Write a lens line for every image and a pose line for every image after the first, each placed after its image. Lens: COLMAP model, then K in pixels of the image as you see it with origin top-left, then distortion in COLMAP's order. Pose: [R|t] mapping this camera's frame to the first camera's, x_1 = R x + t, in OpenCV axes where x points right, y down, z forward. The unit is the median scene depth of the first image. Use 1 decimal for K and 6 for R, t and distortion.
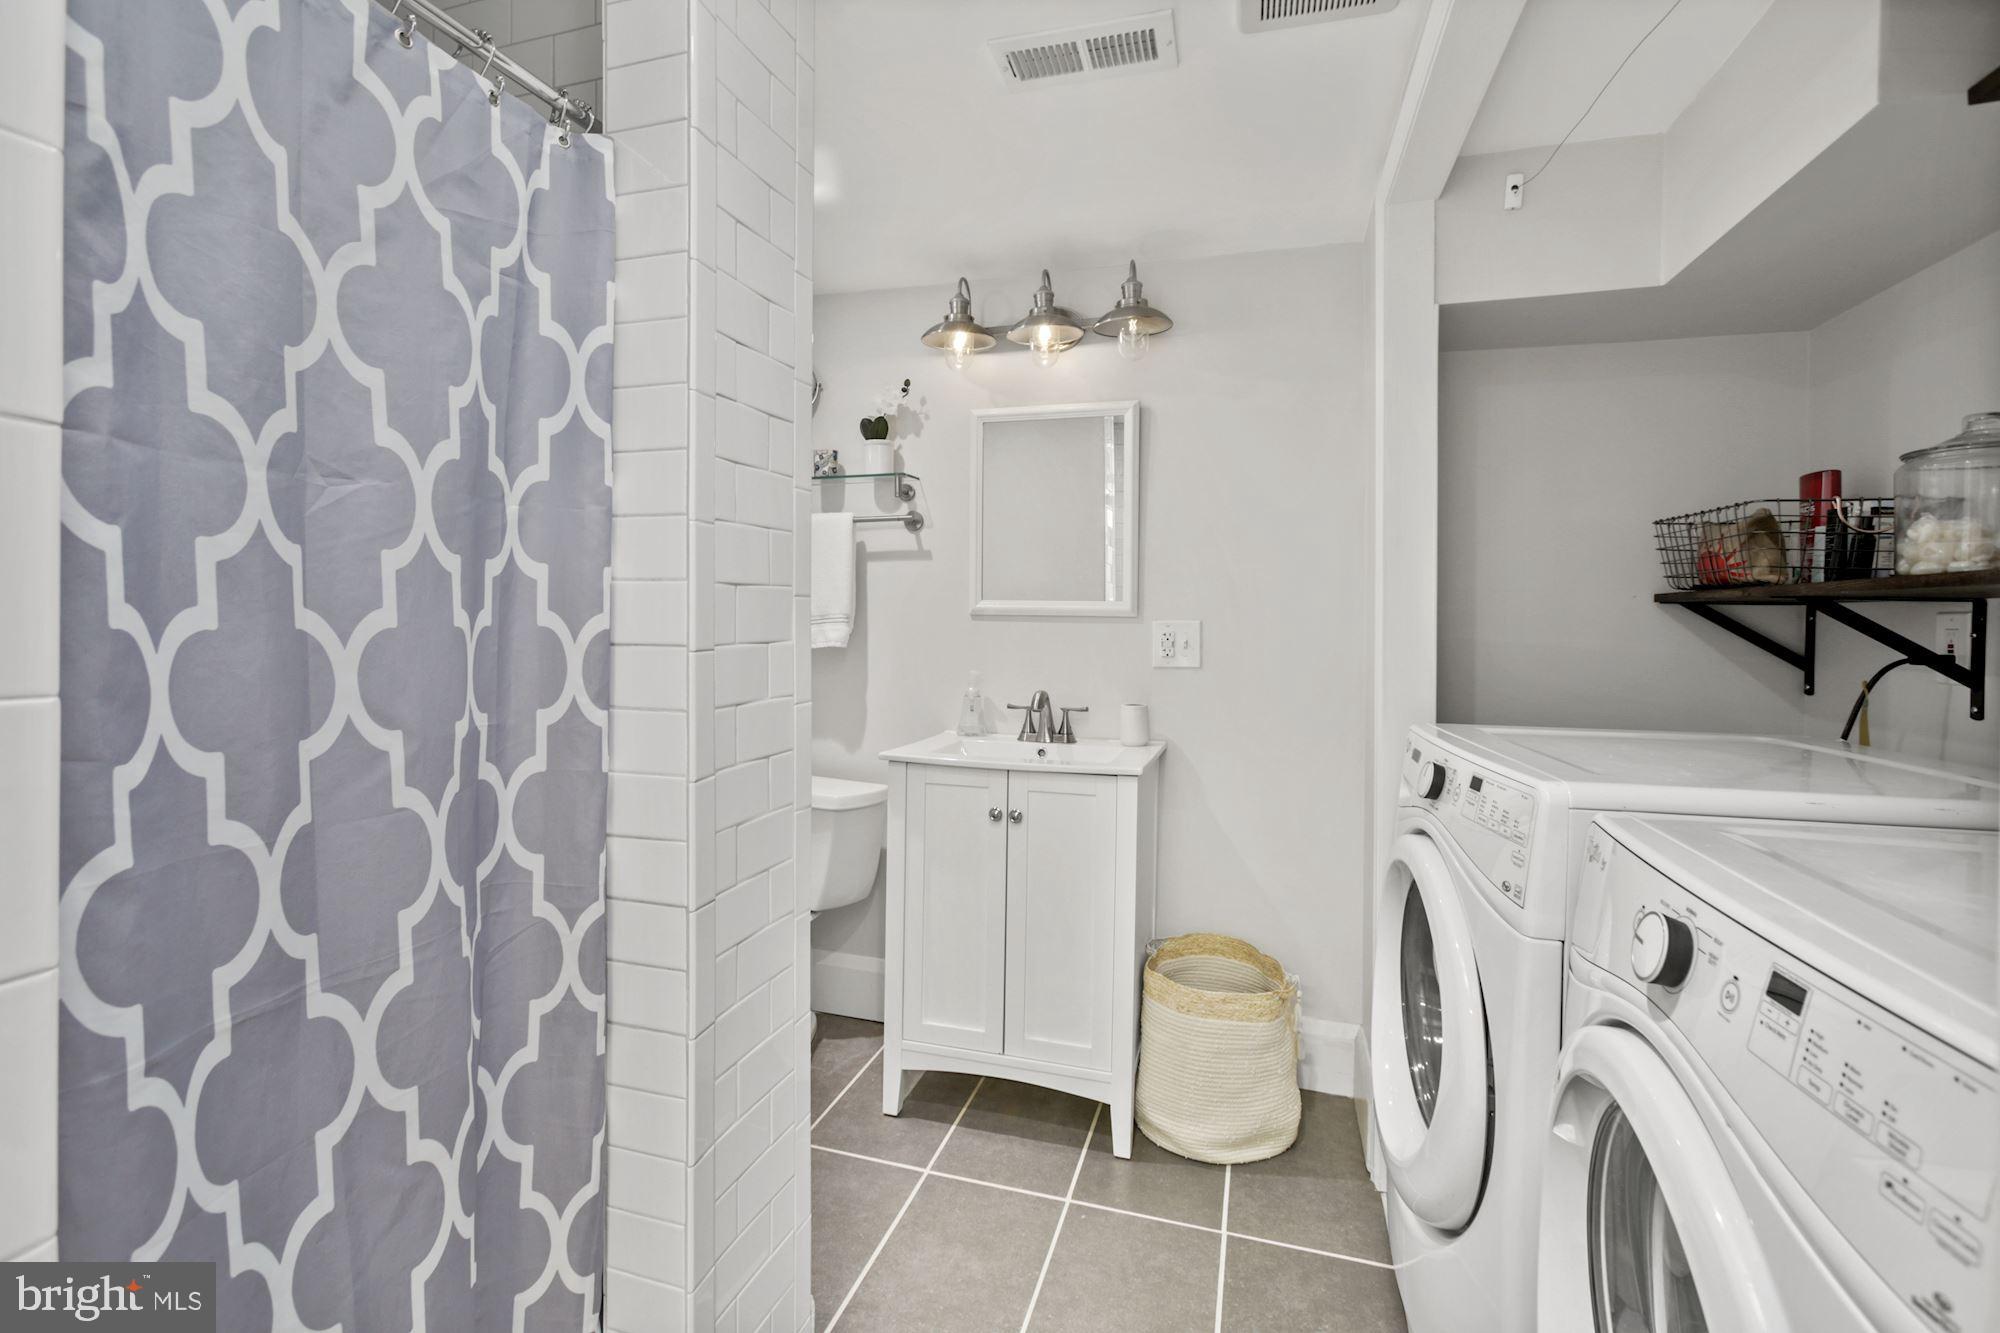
lens RADIAL K [[911.3, 0, 995.9], [0, 911.3, 654.7], [0, 0, 1]] dist [-0.010617, 0.007323]
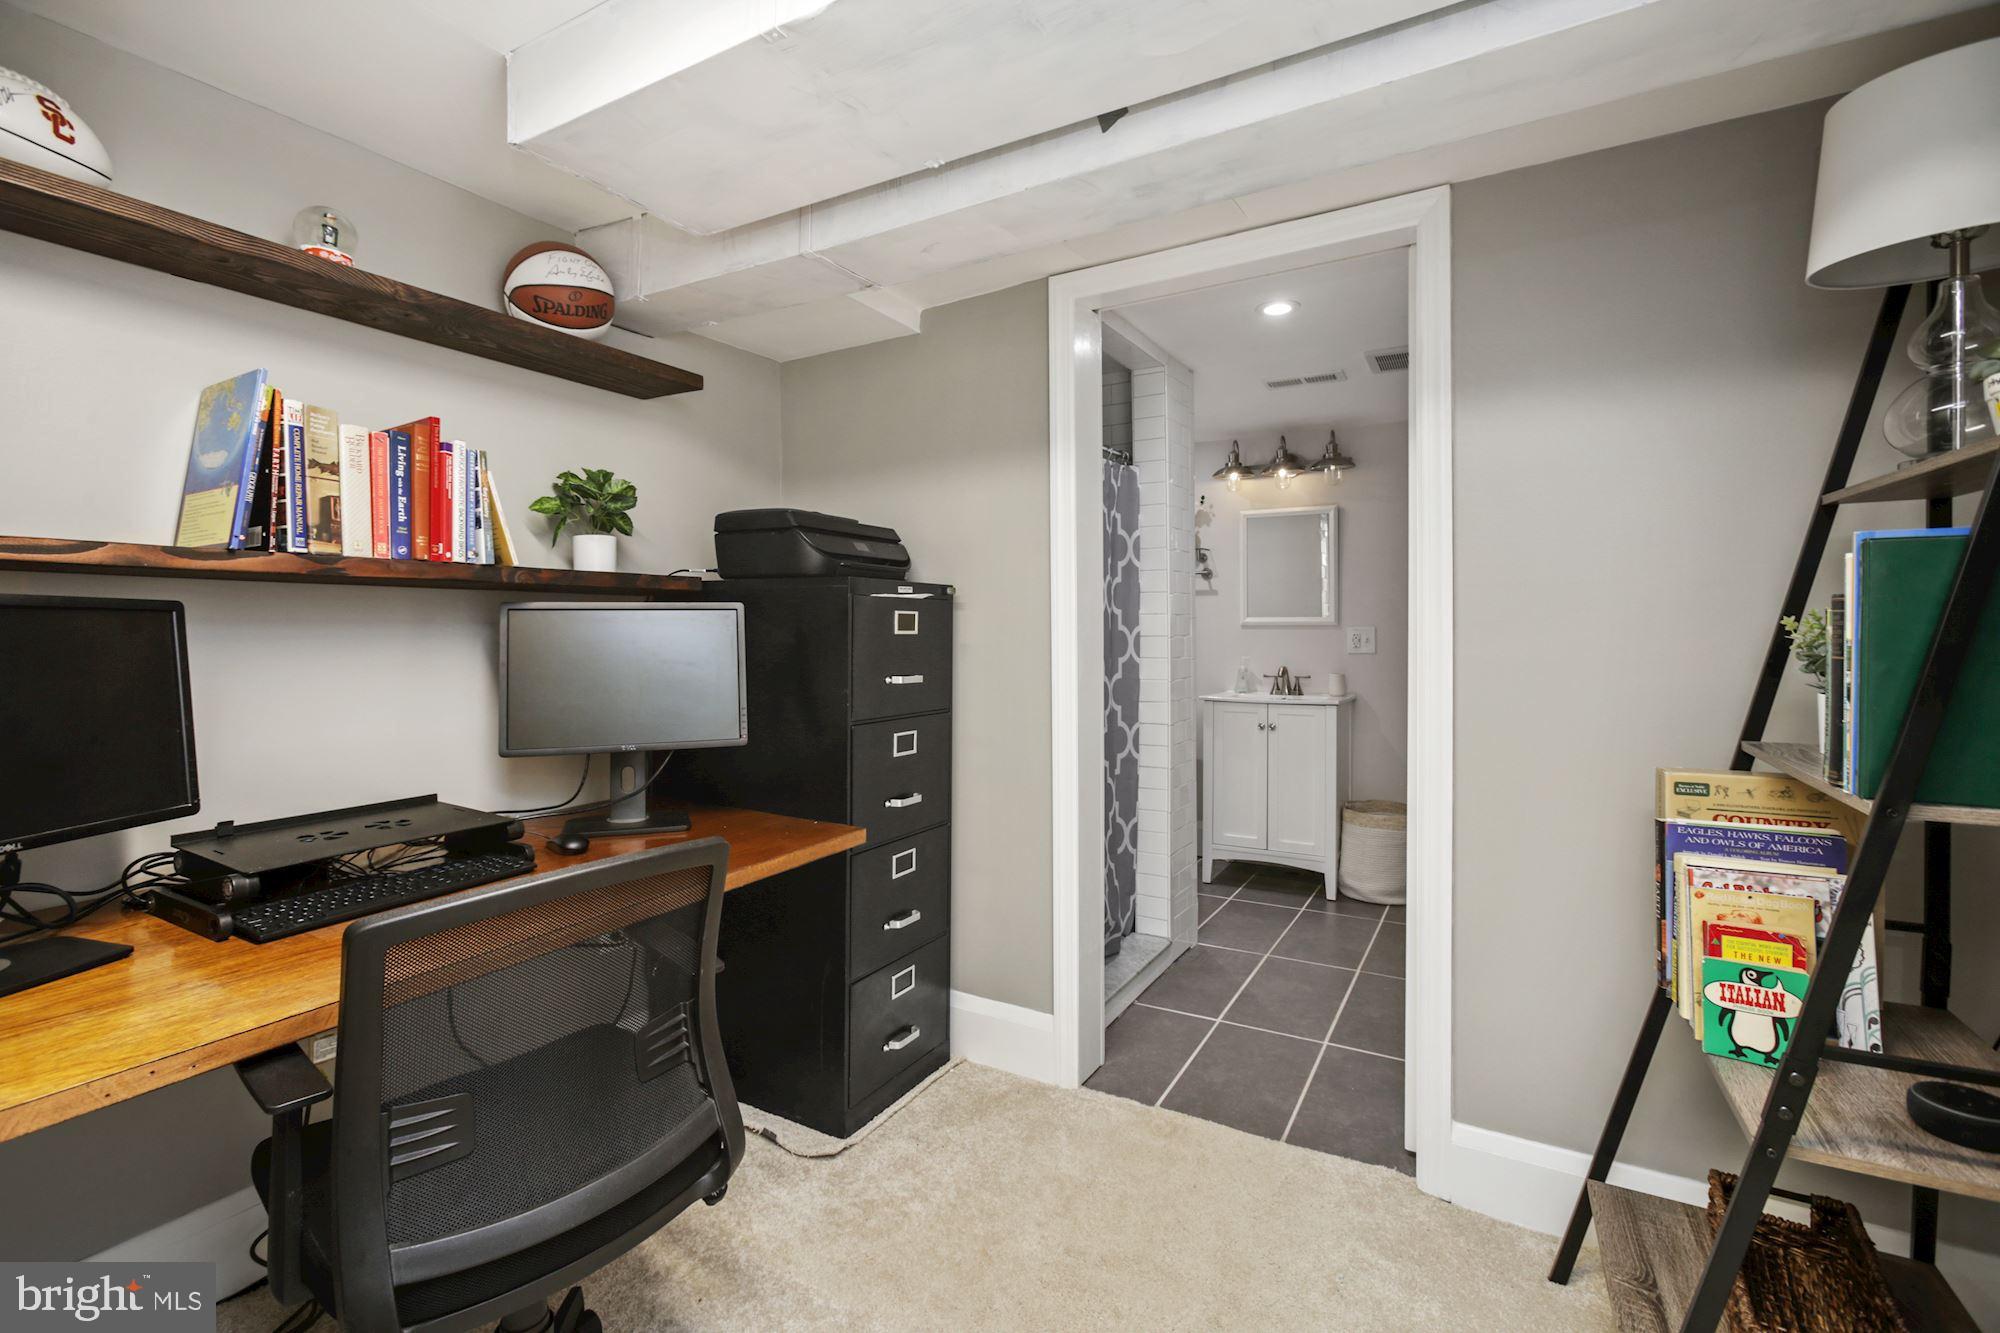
lens RADIAL K [[911.3, 0, 1018.3], [0, 911.3, 631.3], [0, 0, 1]] dist [-0.010617, 0.007323]
pose [[0.976742, -0.011885, -0.214090, -0.079279], [0.002943, 0.999112, -0.042037, 0.044938], [0.214399, 0.040430, 0.975909, -0.918603]]
